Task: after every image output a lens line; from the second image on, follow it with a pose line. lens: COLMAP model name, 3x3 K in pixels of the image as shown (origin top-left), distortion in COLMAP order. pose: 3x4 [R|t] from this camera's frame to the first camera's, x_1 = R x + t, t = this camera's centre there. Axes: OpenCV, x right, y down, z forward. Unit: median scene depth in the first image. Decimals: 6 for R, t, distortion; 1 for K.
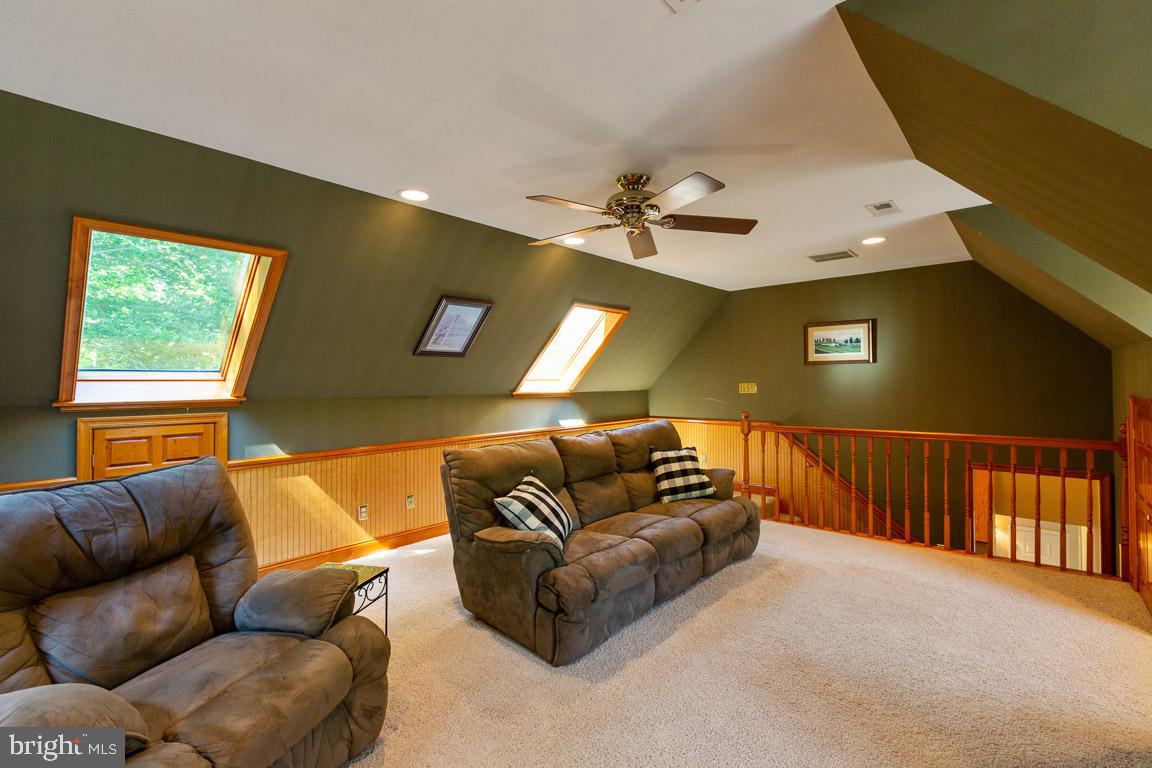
lens RADIAL K [[528.5, 0, 575.6], [0, 528.5, 380.4], [0, 0, 1]] dist [0.001206, 0.000267]
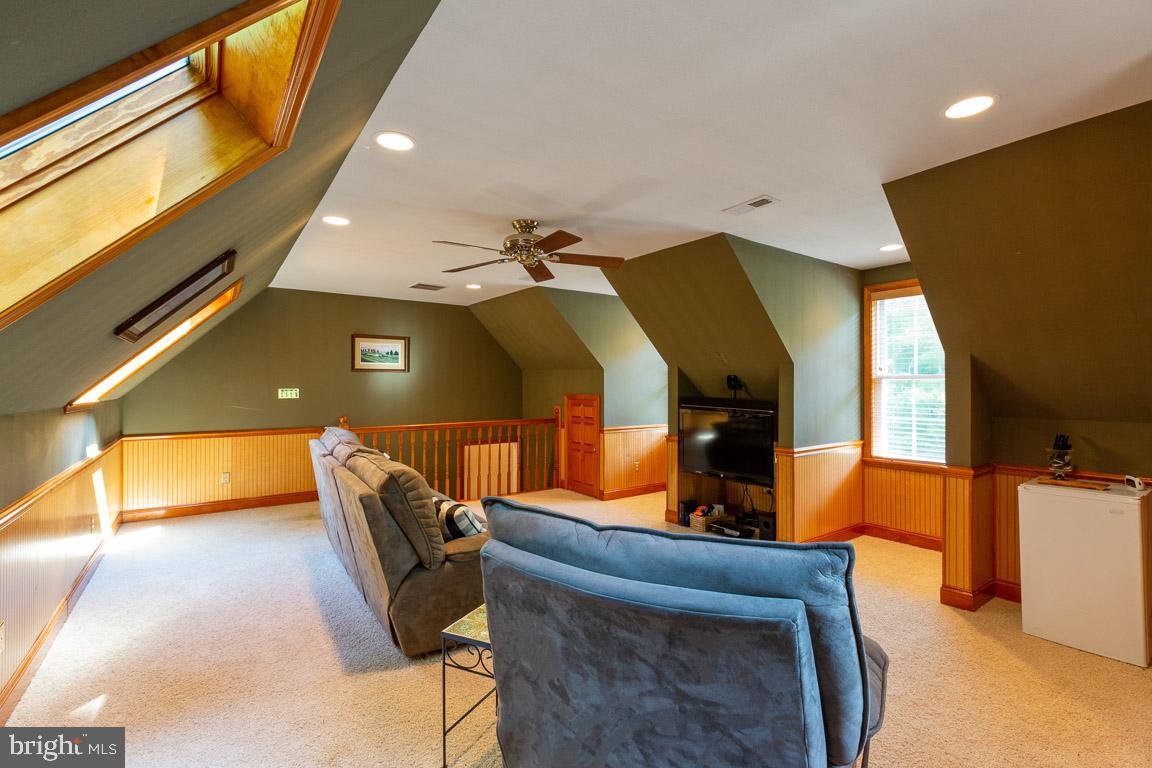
lens RADIAL K [[520.7, 0, 577.3], [0, 520.7, 391.6], [0, 0, 1]] dist [-0.004757, -0.000270]
pose [[0.214566, -0.009912, 0.976659, -0.561203], [-0.003175, 0.999936, 0.010845, -0.000845], [-0.976704, -0.005428, 0.214521, 0.327878]]
